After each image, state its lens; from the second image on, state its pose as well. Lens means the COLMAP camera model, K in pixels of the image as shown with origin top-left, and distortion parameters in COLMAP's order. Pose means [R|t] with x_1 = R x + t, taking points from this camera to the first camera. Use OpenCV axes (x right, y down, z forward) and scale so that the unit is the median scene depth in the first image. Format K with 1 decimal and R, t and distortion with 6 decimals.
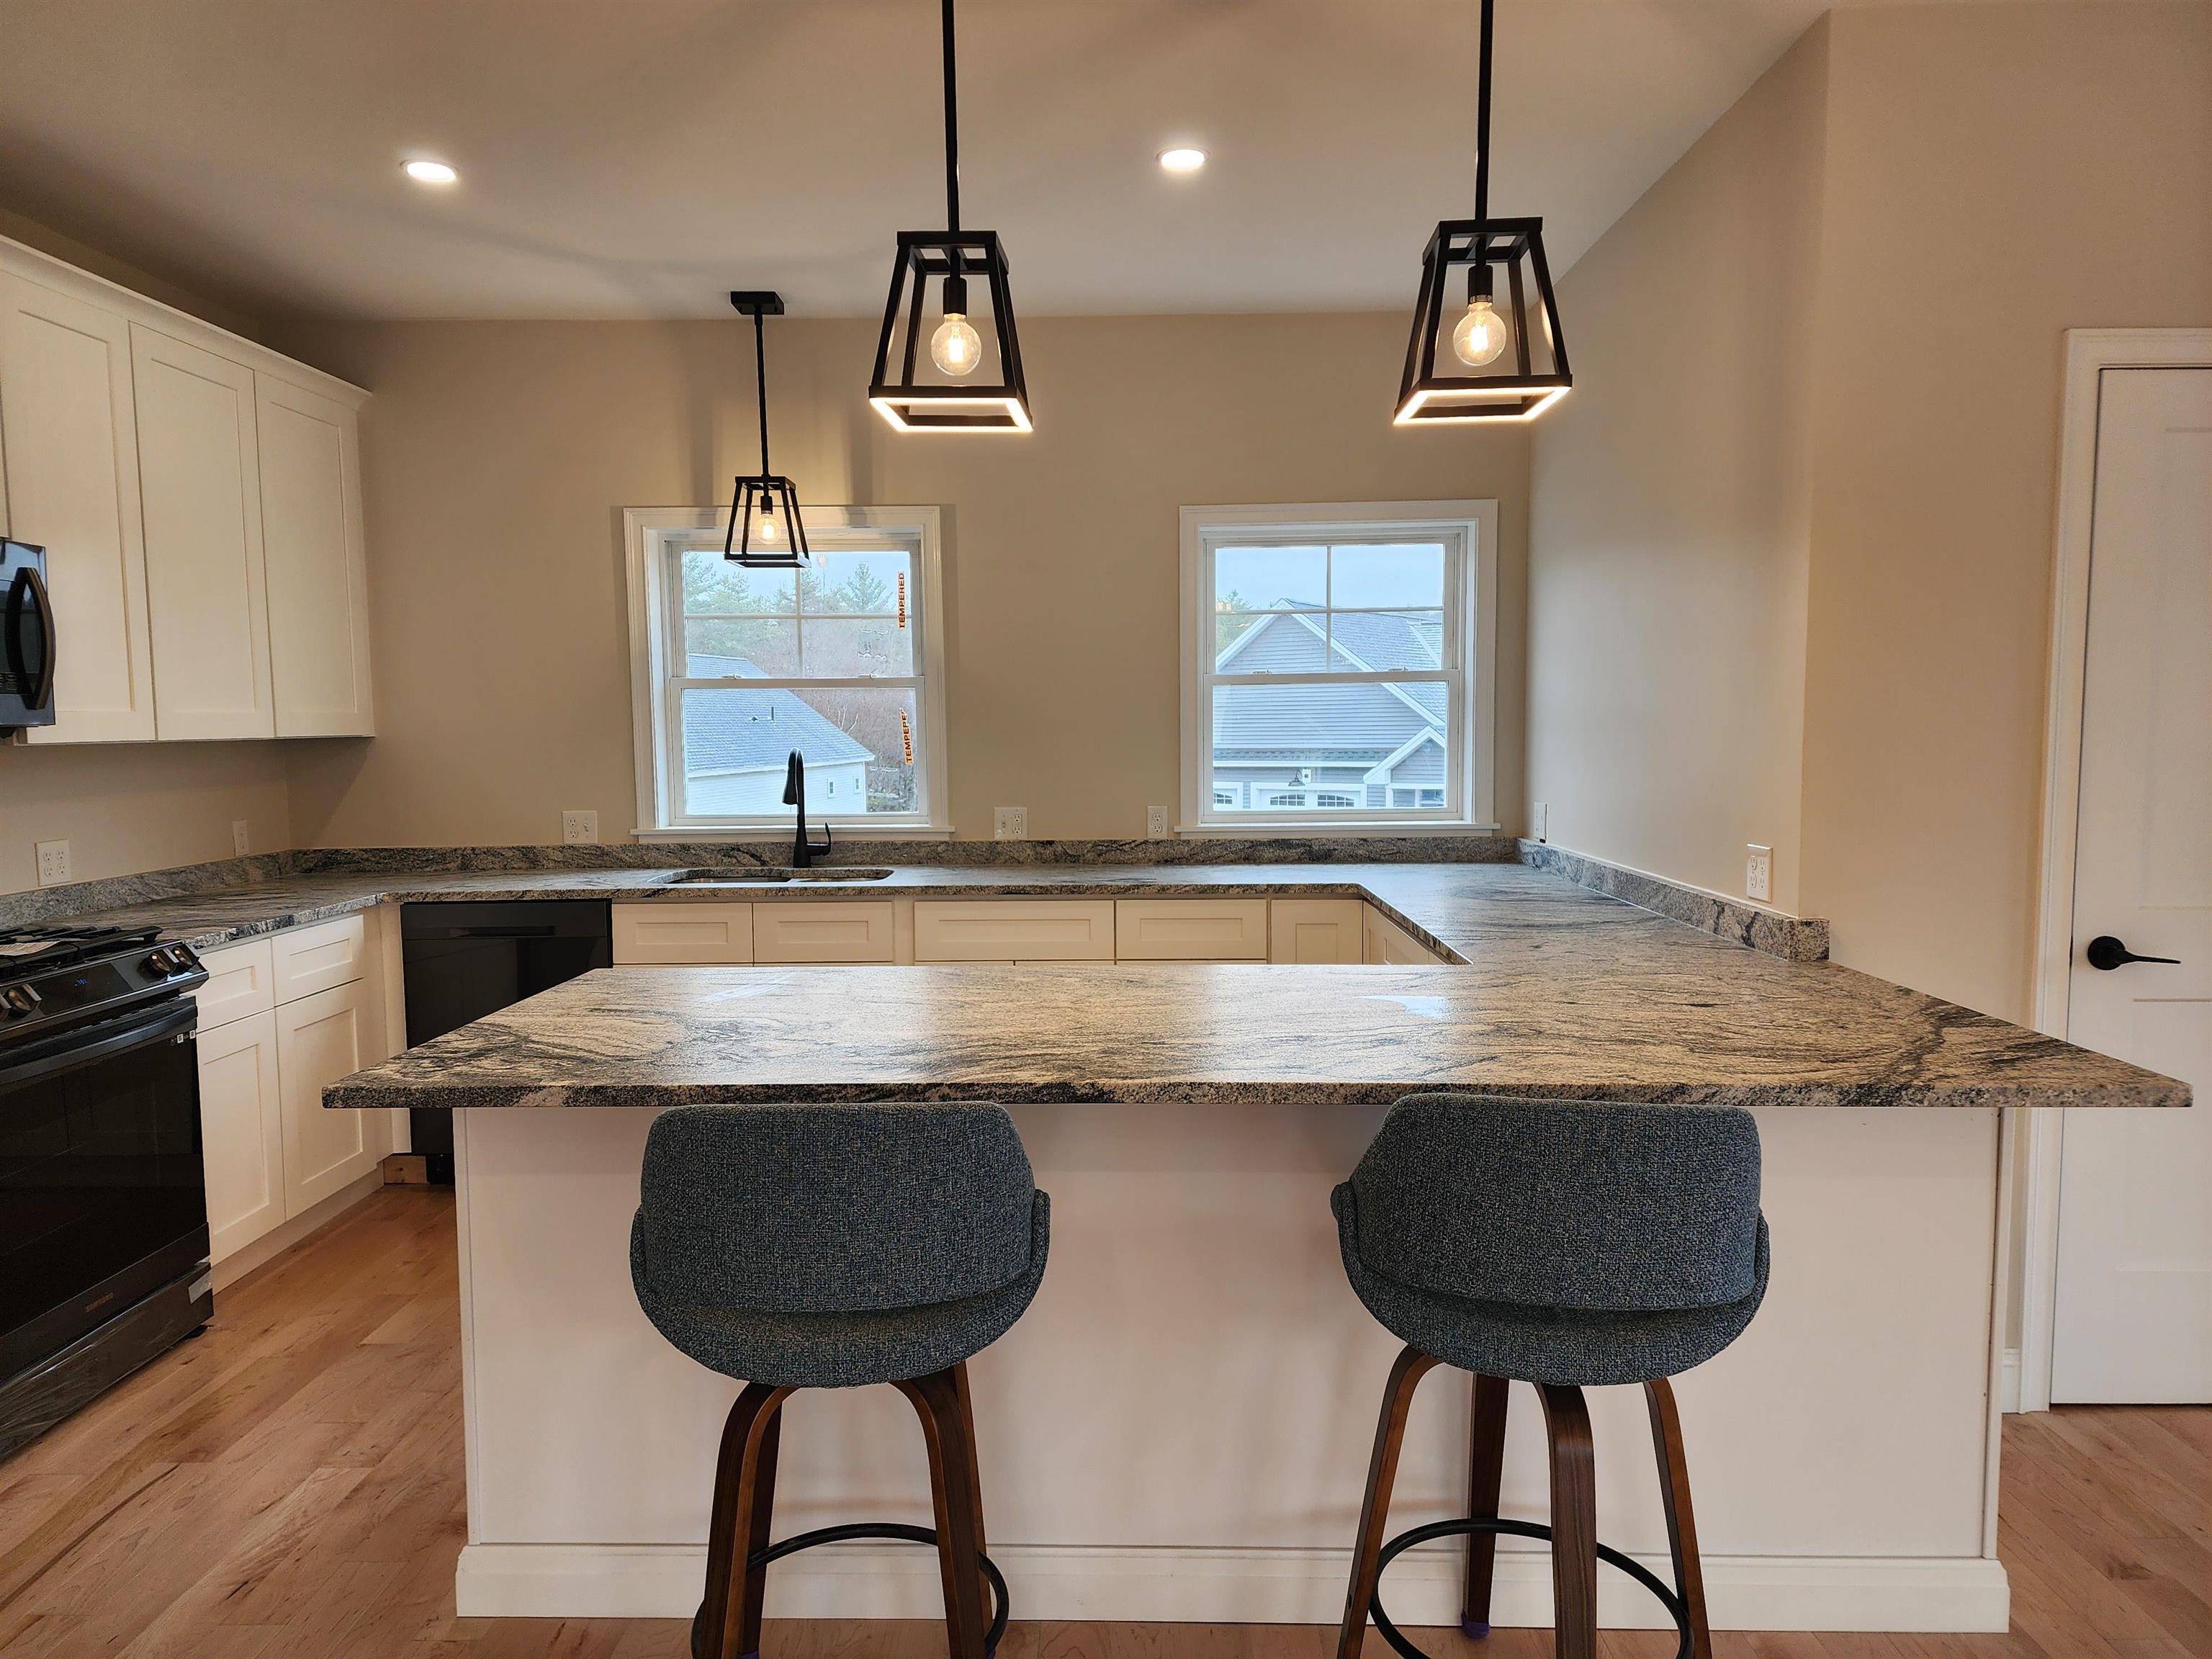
lens RADIAL K [[1462.5, 0, 1104.2], [0, 1462.5, 833.6], [0, 0, 1]] dist [-0.000360, -0.000024]
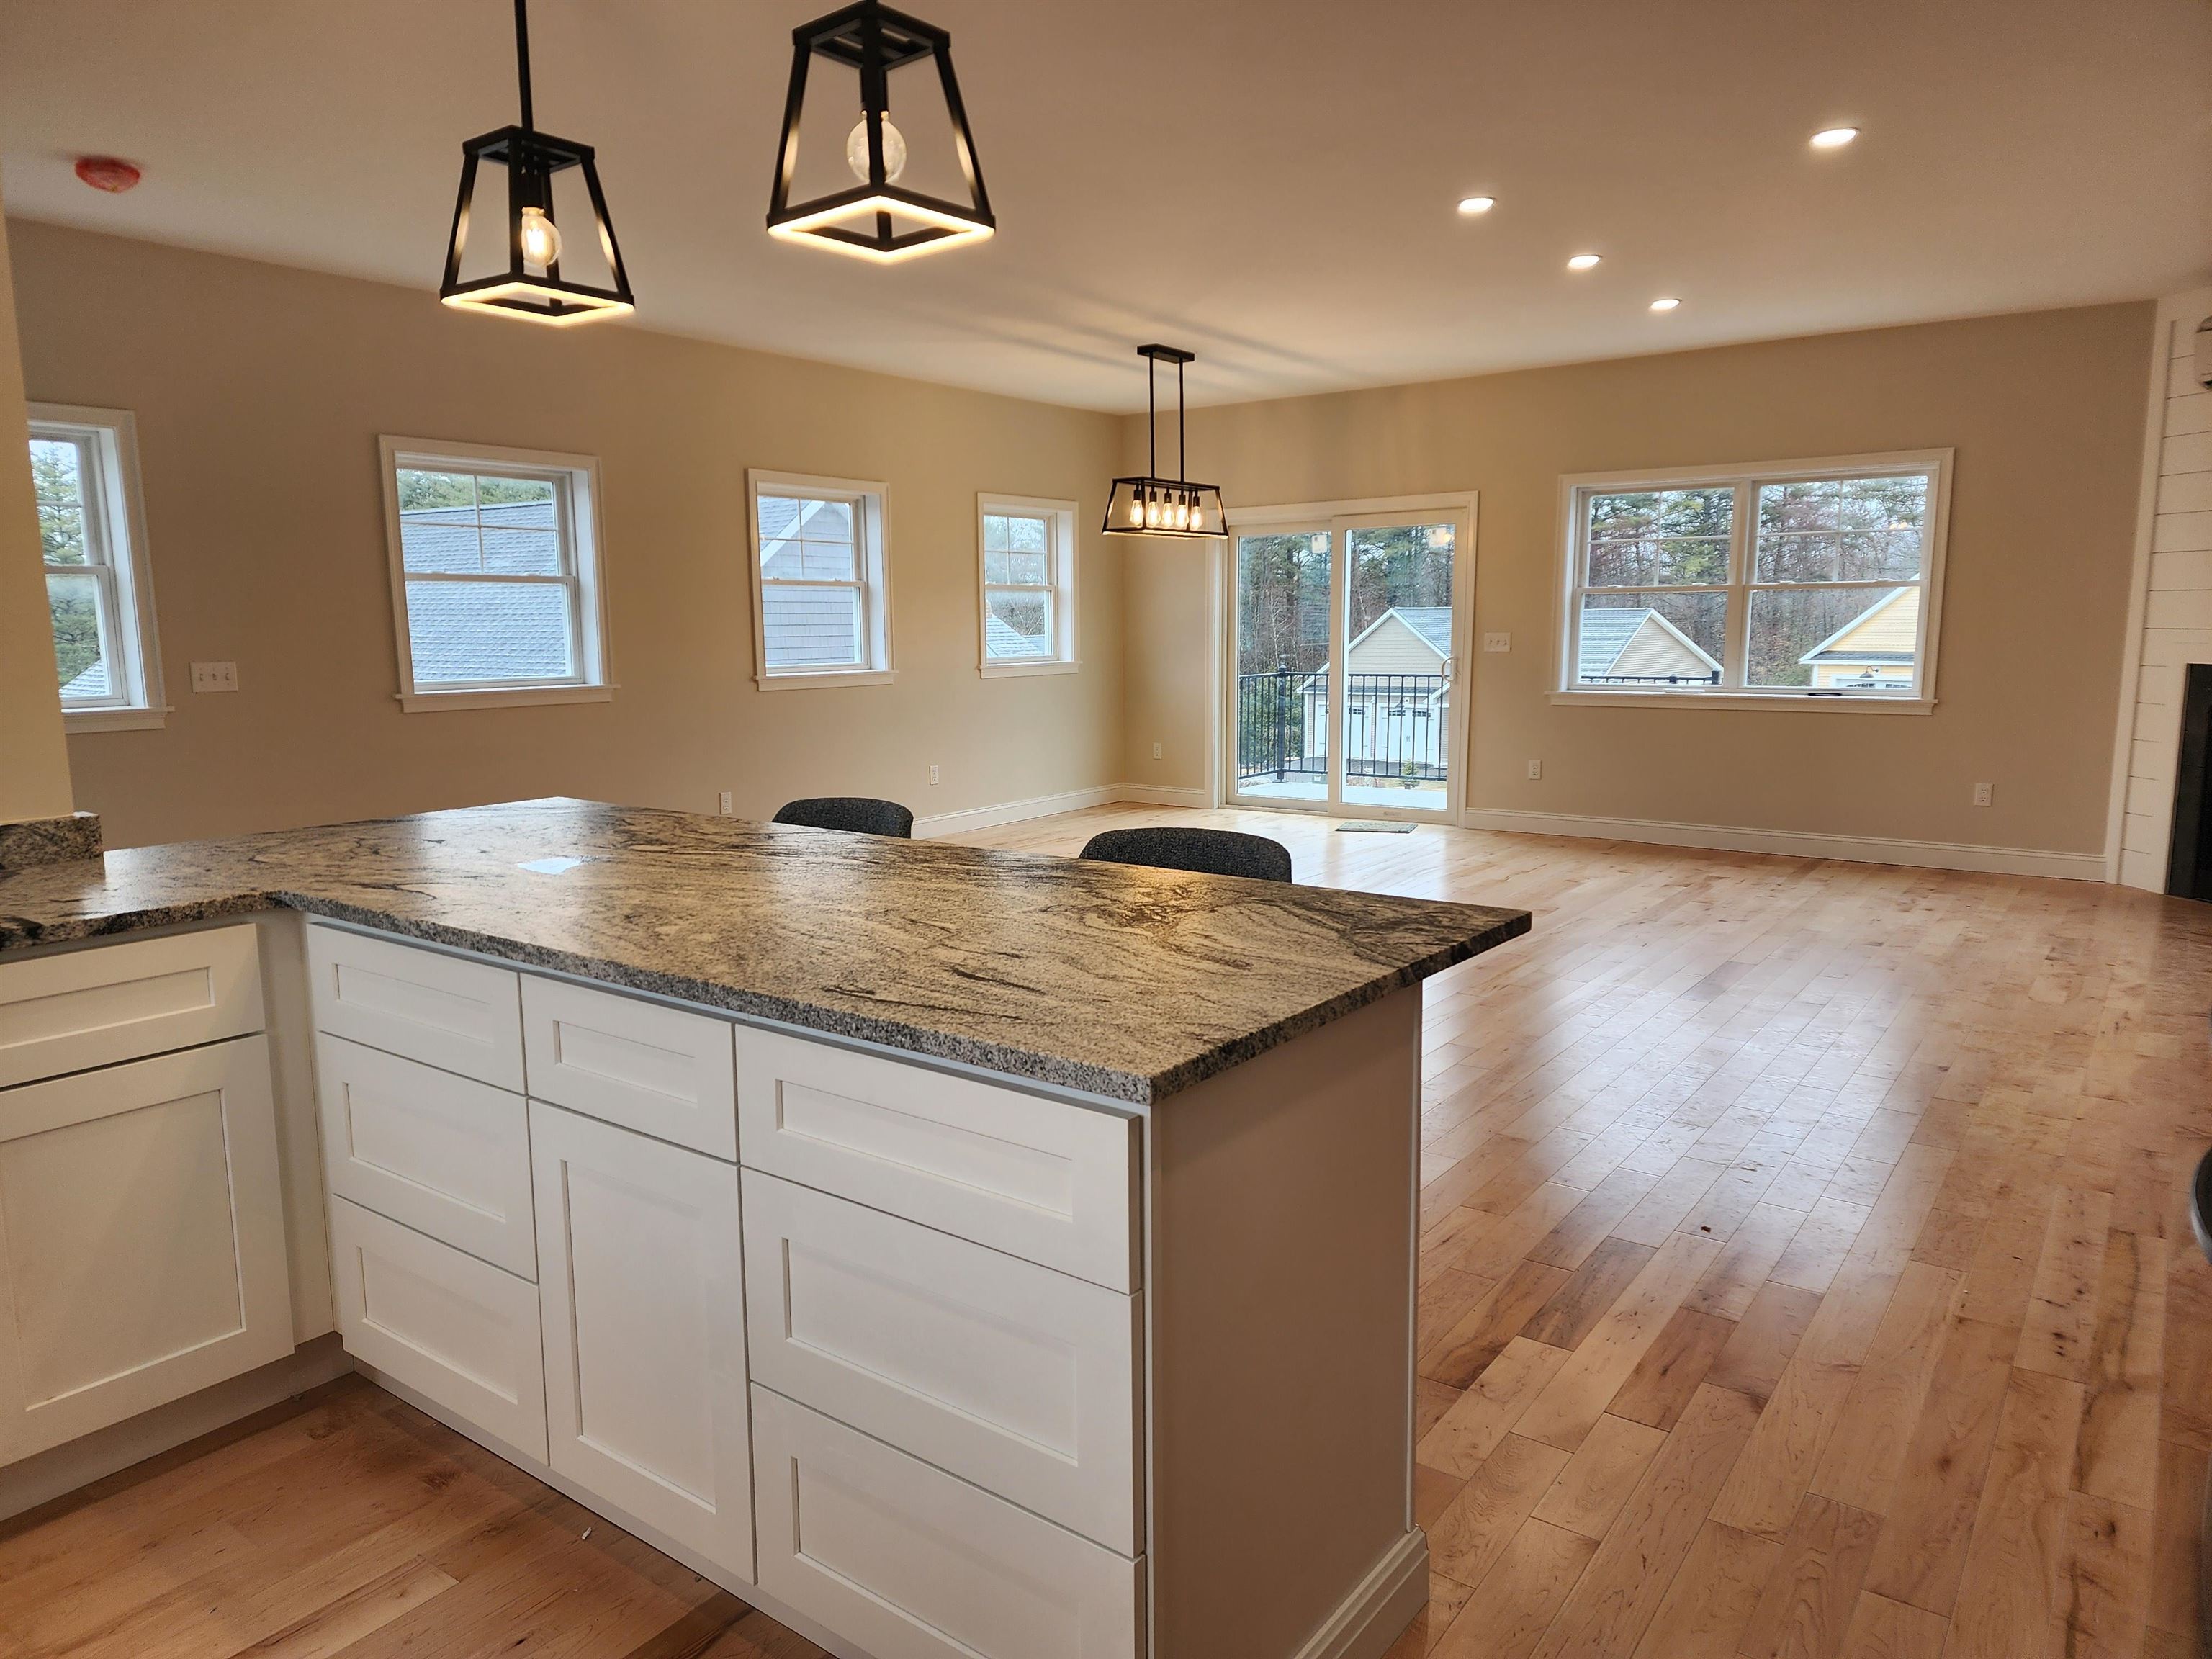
lens RADIAL K [[1462.5, 0, 1104.8], [0, 1462.5, 832.4], [0, 0, 1]] dist [-0.000360, -0.000024]
pose [[-0.813506, -0.069624, 0.577373, -0.810459], [0.061937, 0.976788, 0.205057, -0.113087], [-0.578248, 0.202576, -0.790311, 1.828831]]
